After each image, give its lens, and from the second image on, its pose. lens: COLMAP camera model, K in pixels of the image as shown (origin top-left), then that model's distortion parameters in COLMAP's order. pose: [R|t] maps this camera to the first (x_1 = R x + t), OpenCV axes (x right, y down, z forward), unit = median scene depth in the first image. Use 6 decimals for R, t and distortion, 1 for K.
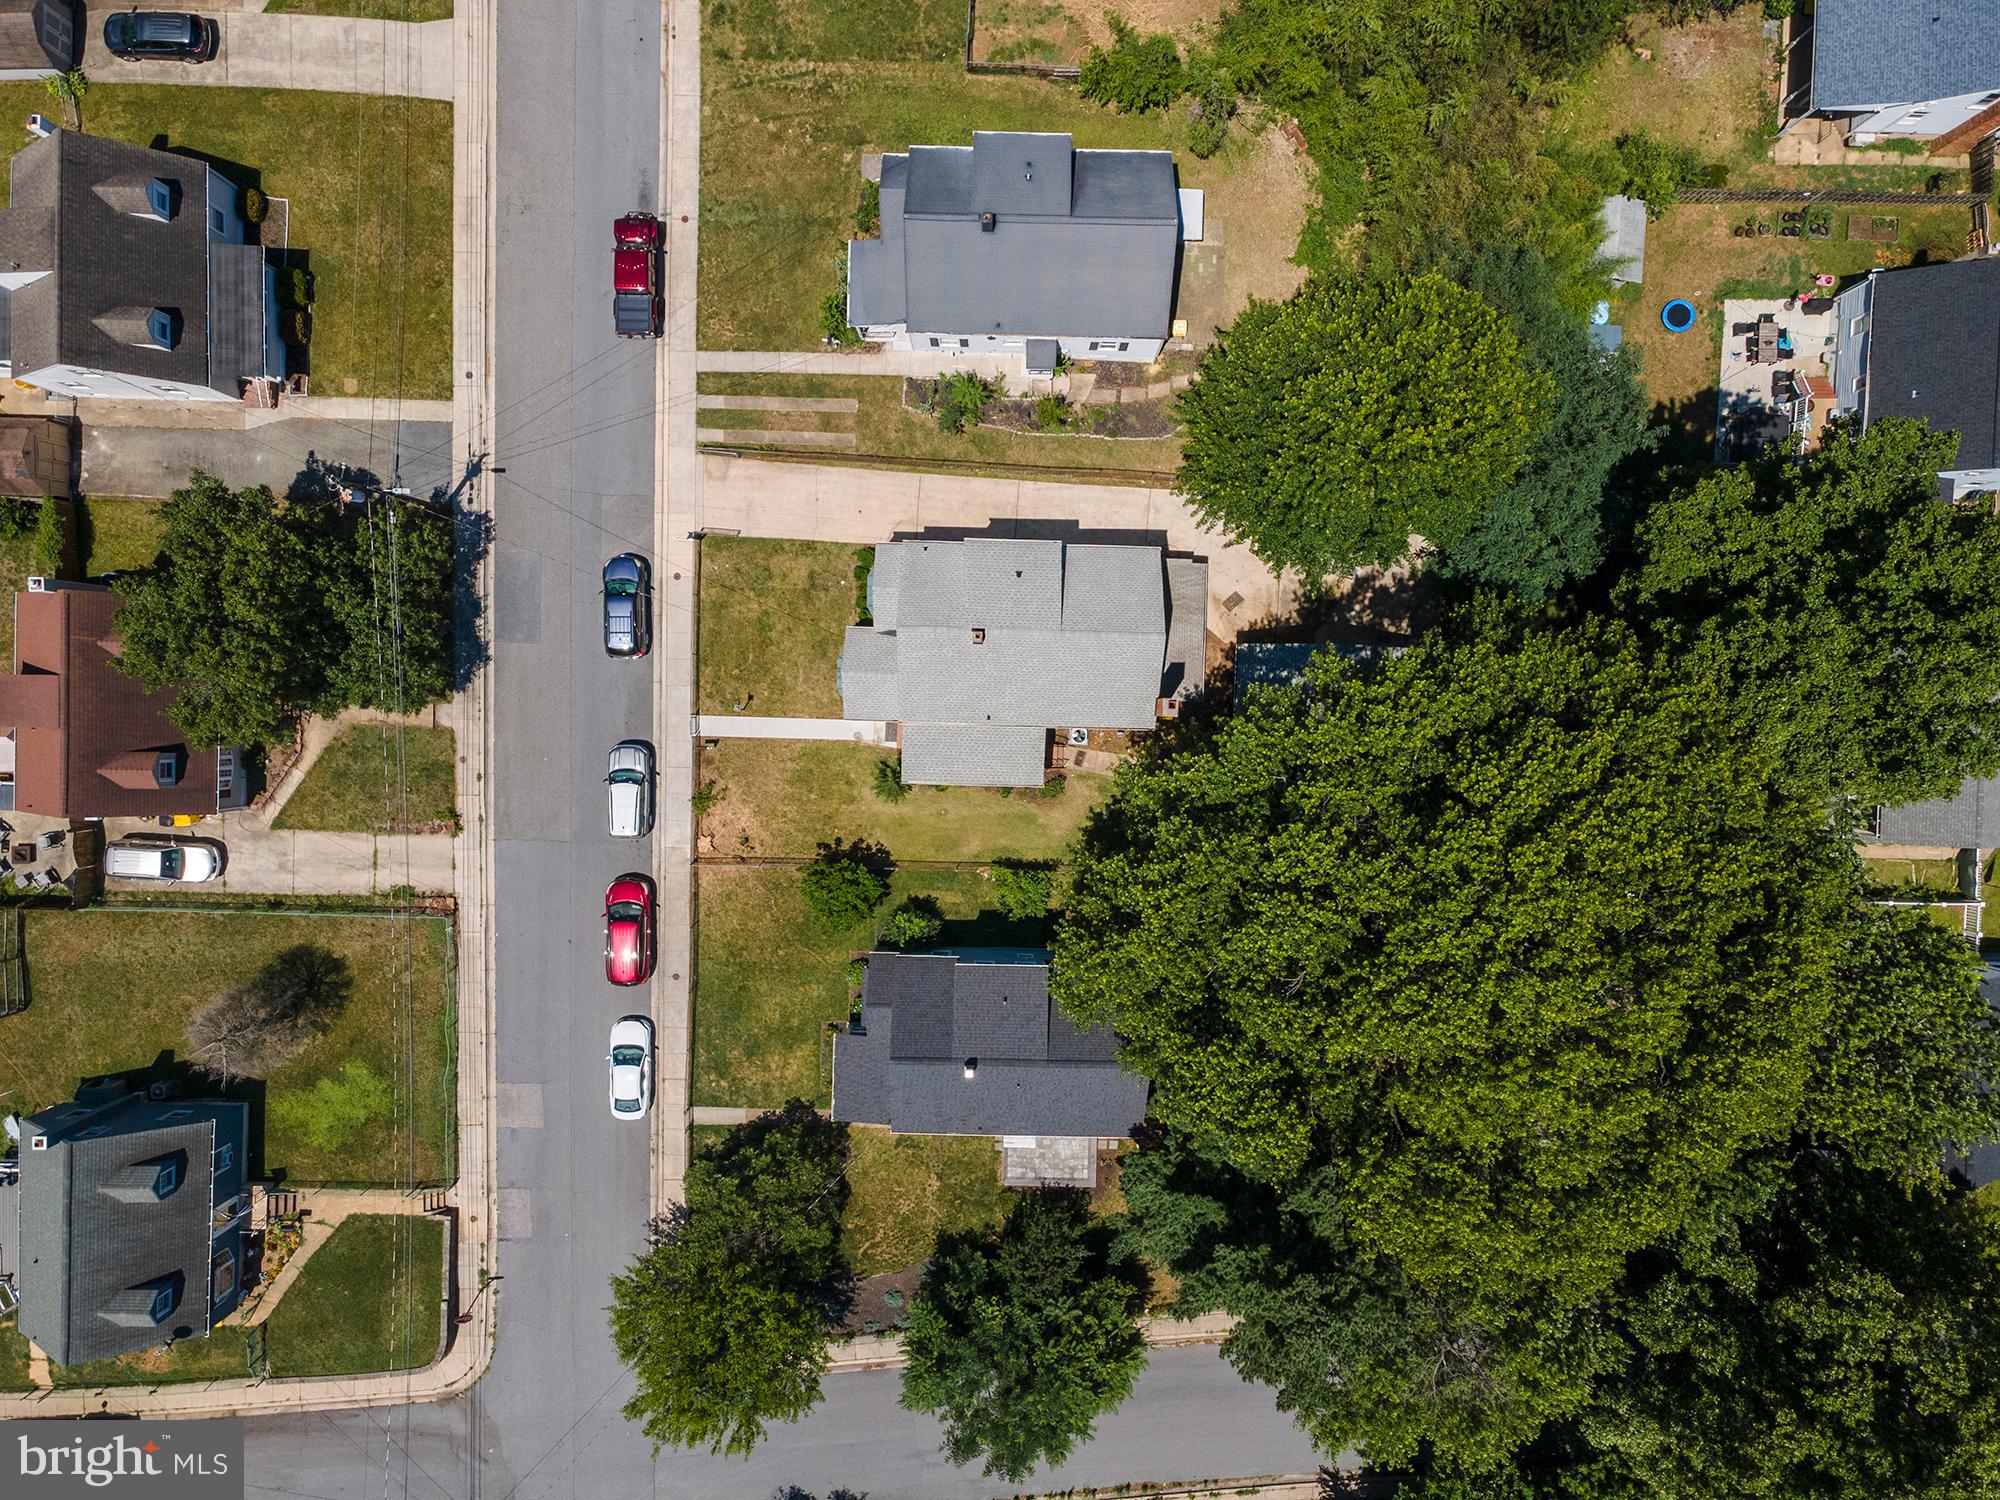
lens RADIAL K [[1462.9, 0, 1001.9], [0, 1462.9, 751.6], [0, 0, 1]] dist [0.021678, 0.038239]
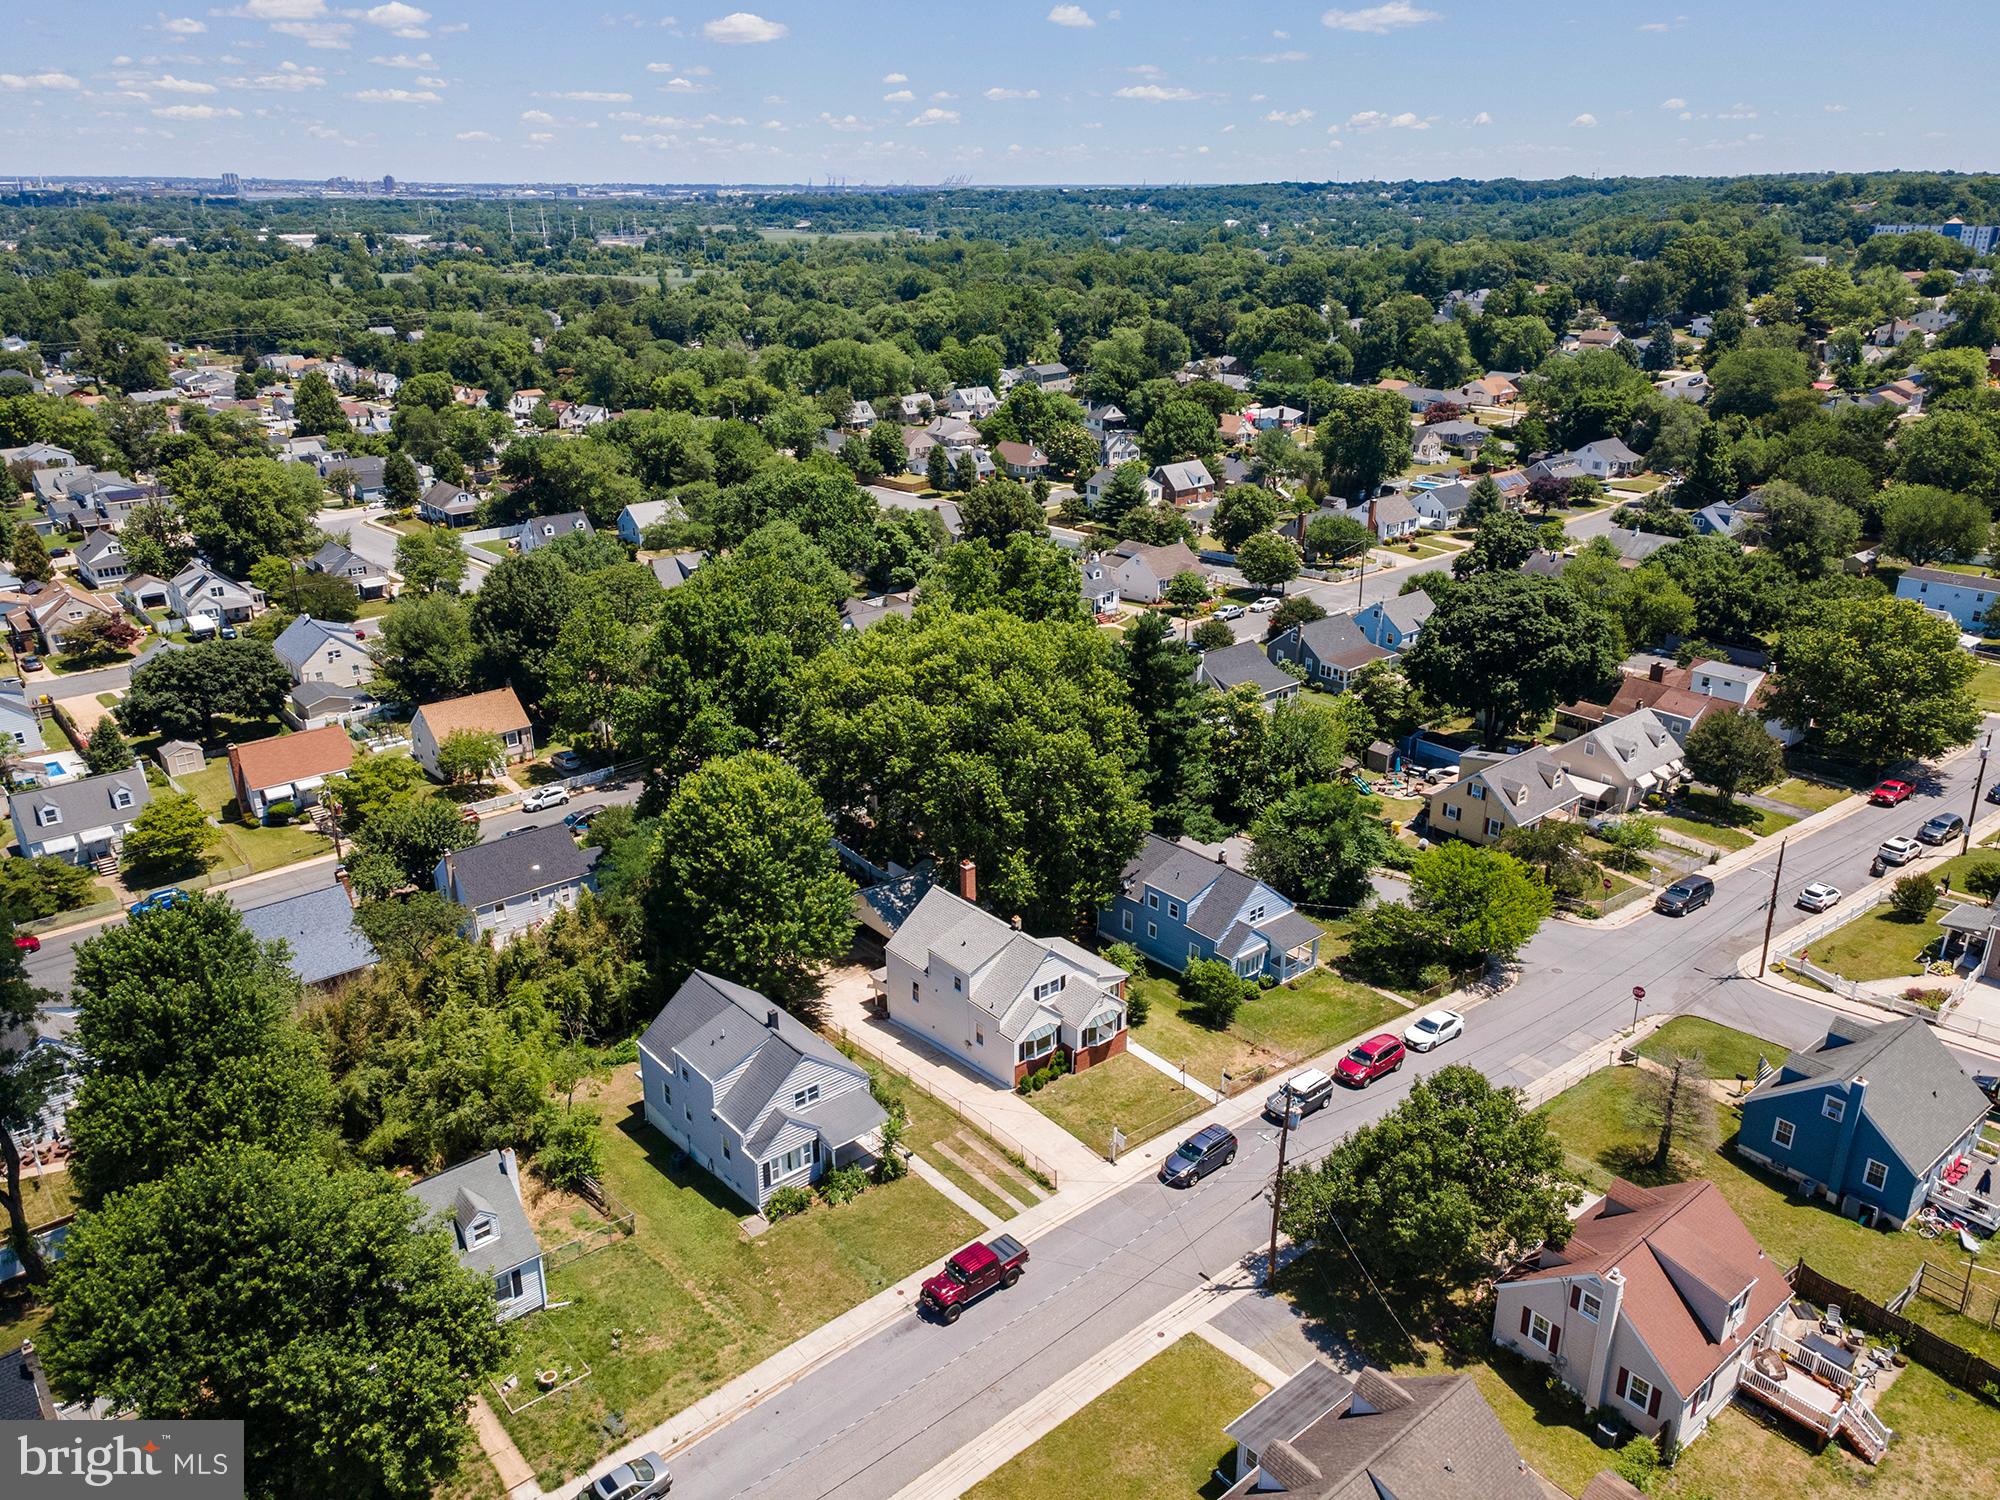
lens RADIAL K [[1462.9, 0, 1001.9], [0, 1462.9, 751.6], [0, 0, 1]] dist [0.021678, 0.038239]
pose [[-0.662001, -0.269376, 0.699422, -0.746640], [0.749077, -0.269265, 0.605294, -0.704933], [0.025278, 0.924626, 0.380037, 0.225912]]
